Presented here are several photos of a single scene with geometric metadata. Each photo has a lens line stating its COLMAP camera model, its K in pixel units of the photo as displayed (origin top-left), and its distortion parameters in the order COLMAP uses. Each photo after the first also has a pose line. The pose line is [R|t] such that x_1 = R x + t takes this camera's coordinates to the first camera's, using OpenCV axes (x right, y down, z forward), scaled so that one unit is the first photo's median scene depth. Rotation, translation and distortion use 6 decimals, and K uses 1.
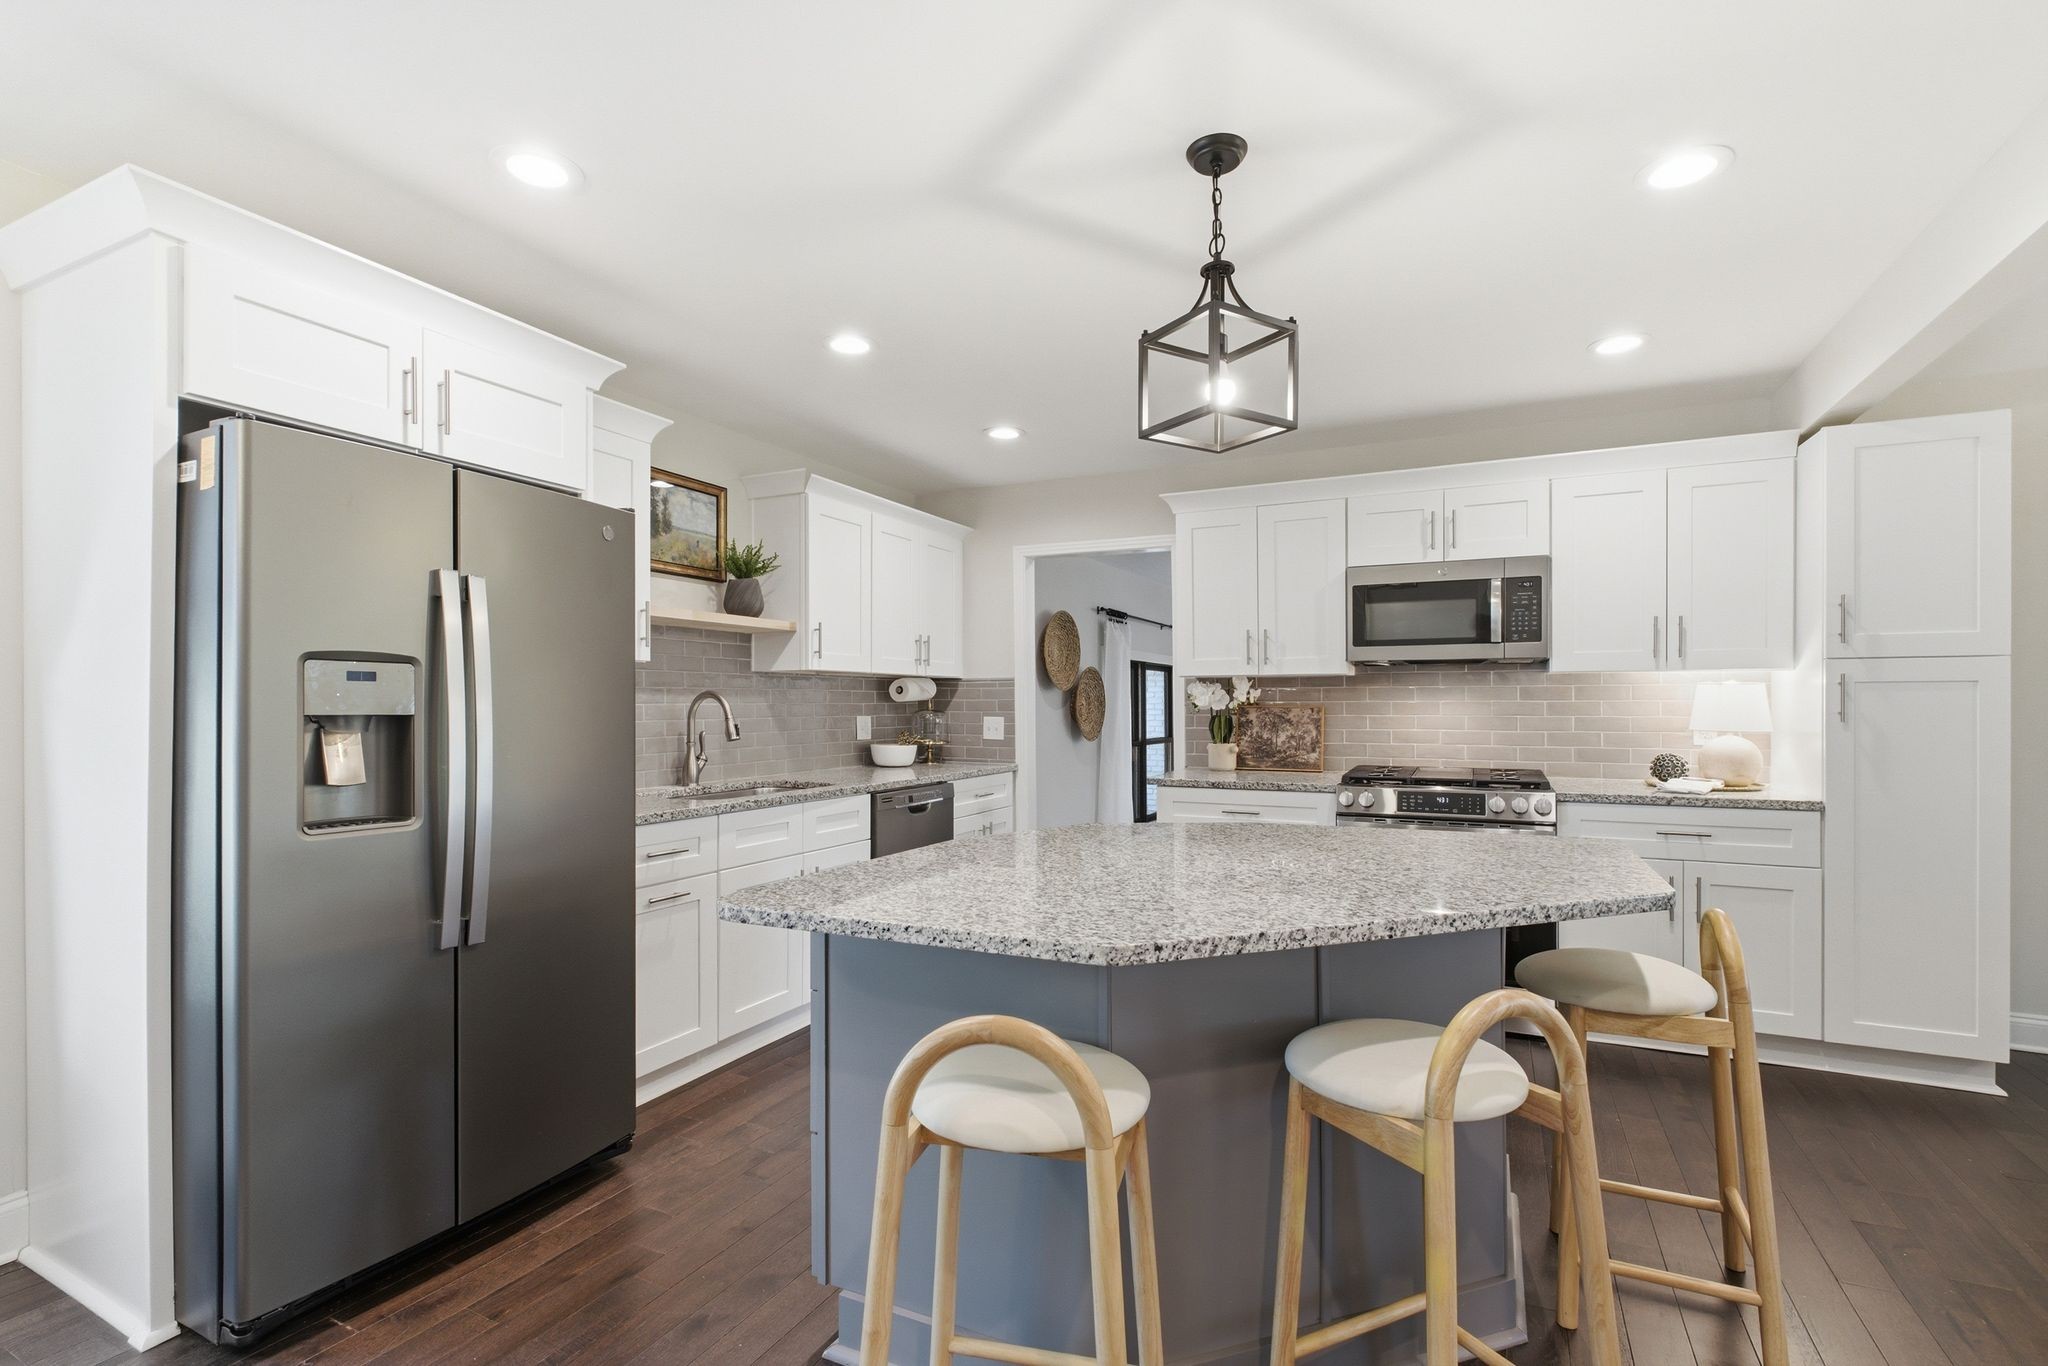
lens RADIAL K [[939.6, 0, 1029.0], [0, 939.6, 706.6], [0, 0, 1]] dist [-0.000529, -0.000076]
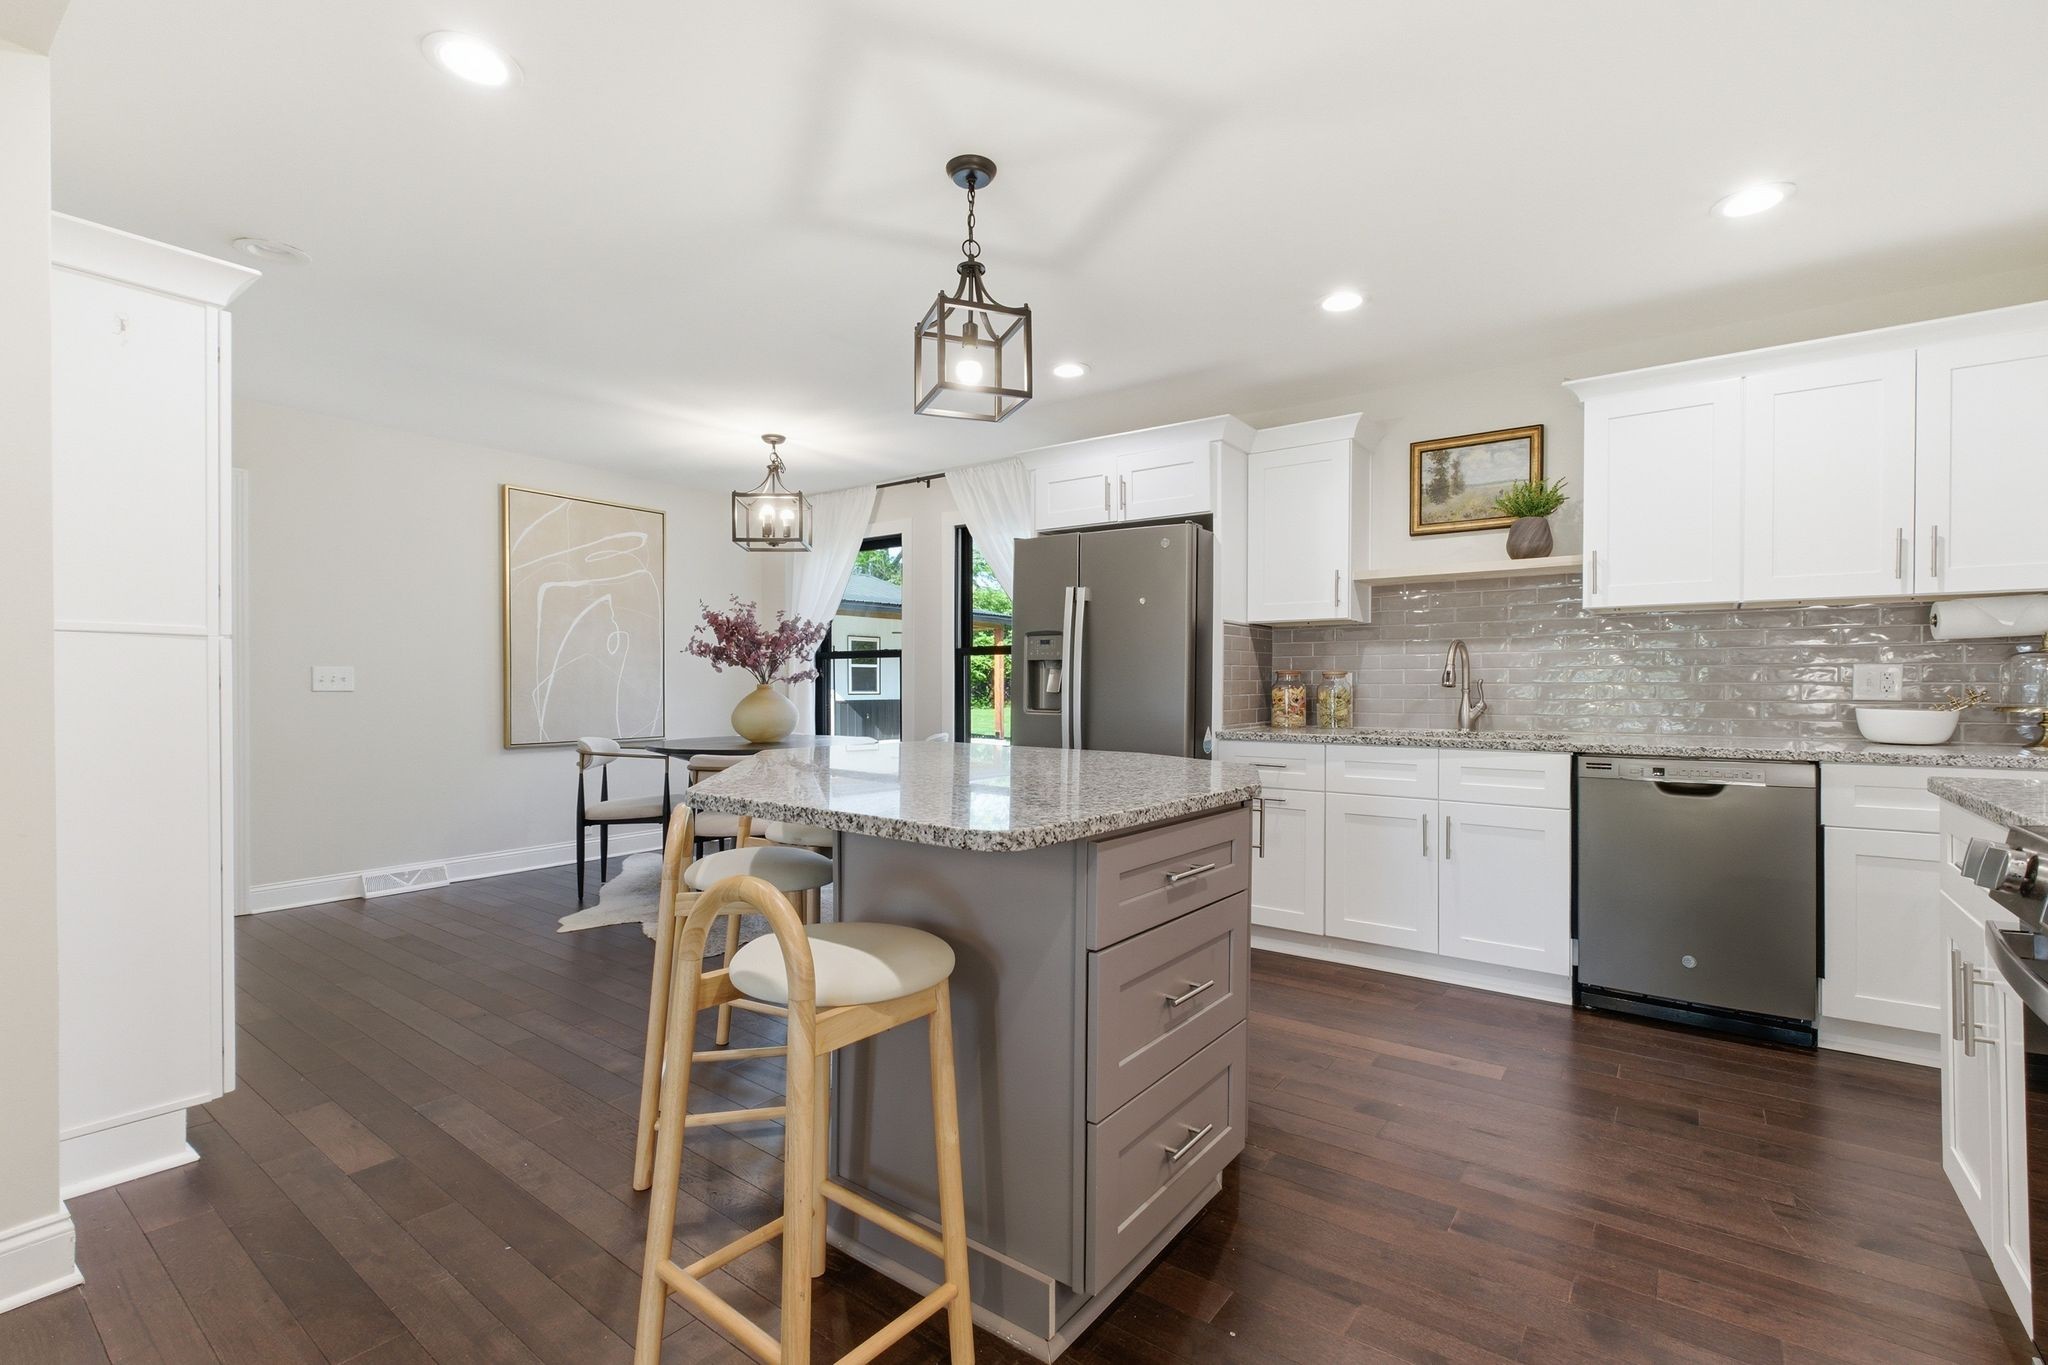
lens RADIAL K [[909.6, 0, 1026.5], [0, 909.6, 690.7], [0, 0, 1]] dist [-0.000288, -0.000020]
pose [[-0.187105, 0.007176, -0.982314, 0.695799], [-0.003977, 0.999960, 0.008063, 0.032230], [0.982332, 0.005415, -0.187069, 0.676240]]
